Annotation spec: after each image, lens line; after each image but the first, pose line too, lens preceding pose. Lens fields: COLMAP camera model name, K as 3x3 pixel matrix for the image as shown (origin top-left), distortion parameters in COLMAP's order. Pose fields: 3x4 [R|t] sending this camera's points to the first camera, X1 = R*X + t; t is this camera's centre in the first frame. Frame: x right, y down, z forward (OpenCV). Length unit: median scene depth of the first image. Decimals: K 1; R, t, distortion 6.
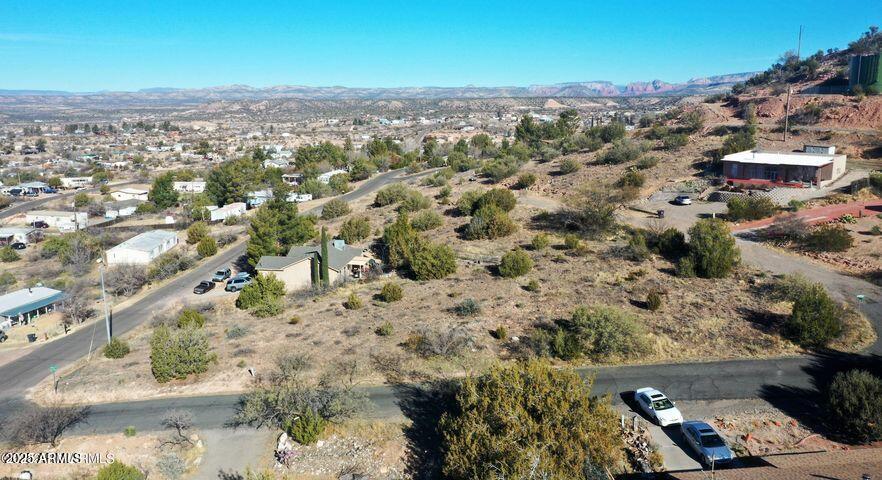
lens RADIAL K [[711.3, 0, 436.1], [0, 711.3, 238.5], [0, 0, 1]] dist [-0.002901, -0.000402]
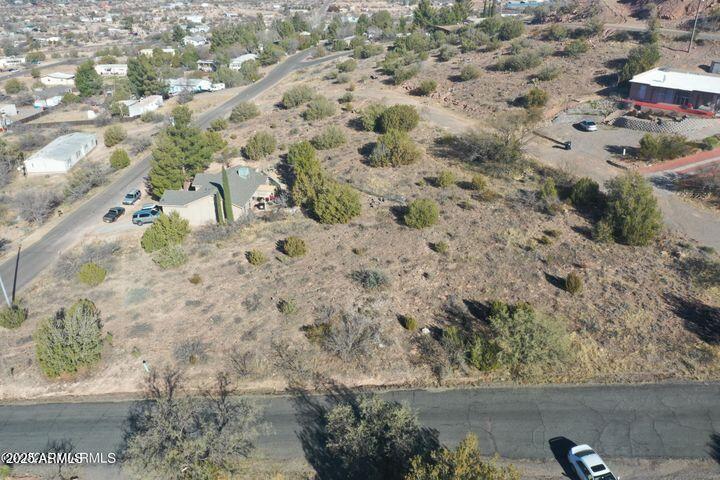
lens RADIAL K [[573.7, 0, 355.9], [0, 573.7, 242.3], [0, 0, 1]] dist [-0.002112, 0.001920]
pose [[0.999648, -0.015635, 0.021430, 0.004303], [0.009586, 0.966175, 0.257707, -0.125153], [-0.024734, -0.257411, 0.965985, 0.229472]]
